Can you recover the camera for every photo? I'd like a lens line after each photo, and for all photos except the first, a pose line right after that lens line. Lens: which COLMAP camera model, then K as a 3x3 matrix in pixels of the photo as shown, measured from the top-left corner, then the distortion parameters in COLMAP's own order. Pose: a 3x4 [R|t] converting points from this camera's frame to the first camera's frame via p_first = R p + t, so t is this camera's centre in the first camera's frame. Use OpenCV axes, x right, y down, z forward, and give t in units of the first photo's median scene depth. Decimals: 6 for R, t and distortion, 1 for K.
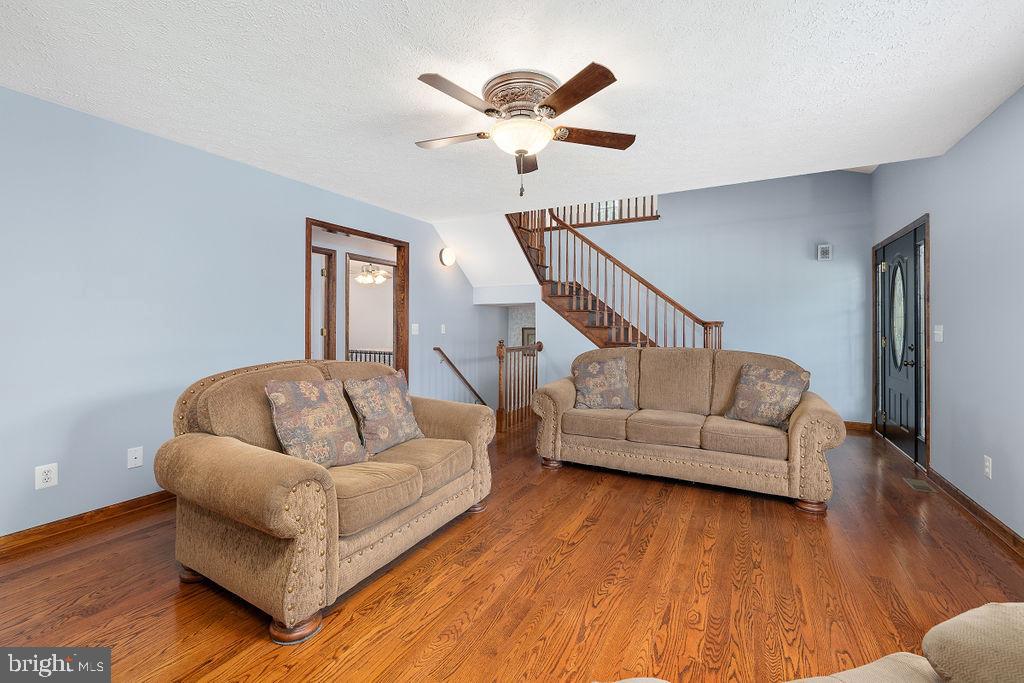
lens RADIAL K [[436.3, 0, 512.3], [0, 436.3, 325.7], [0, 0, 1]] dist [0.002044, 0.000329]
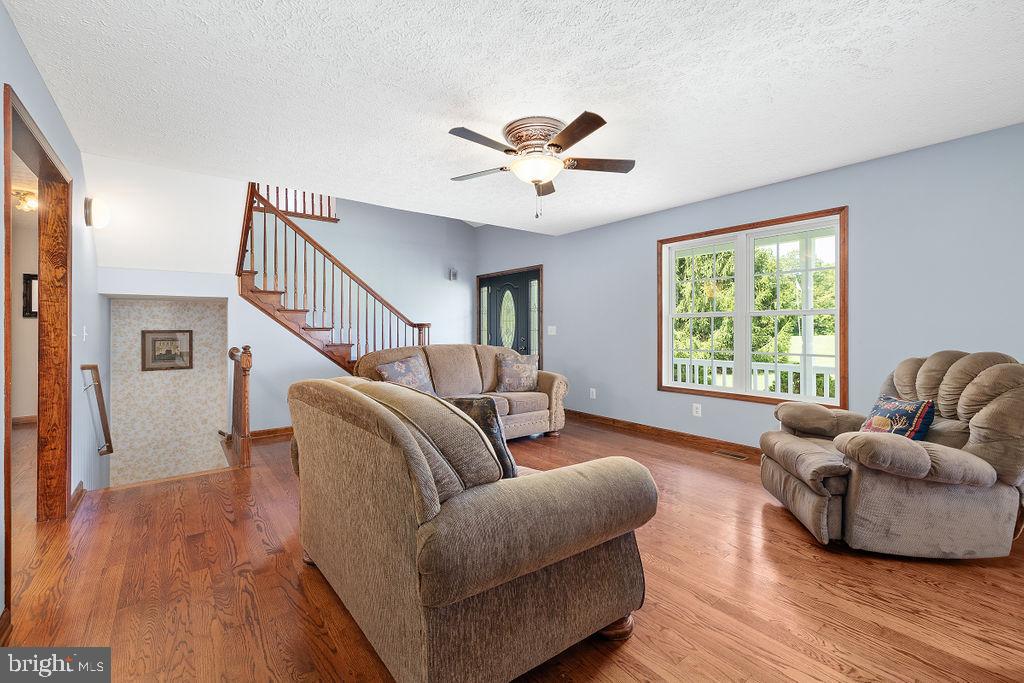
lens RADIAL K [[436.3, 0, 511.1], [0, 436.3, 330.3], [0, 0, 1]] dist [0.002044, 0.000329]
pose [[0.413986, -0.008507, 0.910243, -0.498060], [0.003633, 0.999964, 0.007693, 0.000537], [-0.910276, 0.000122, 0.414002, 0.248085]]
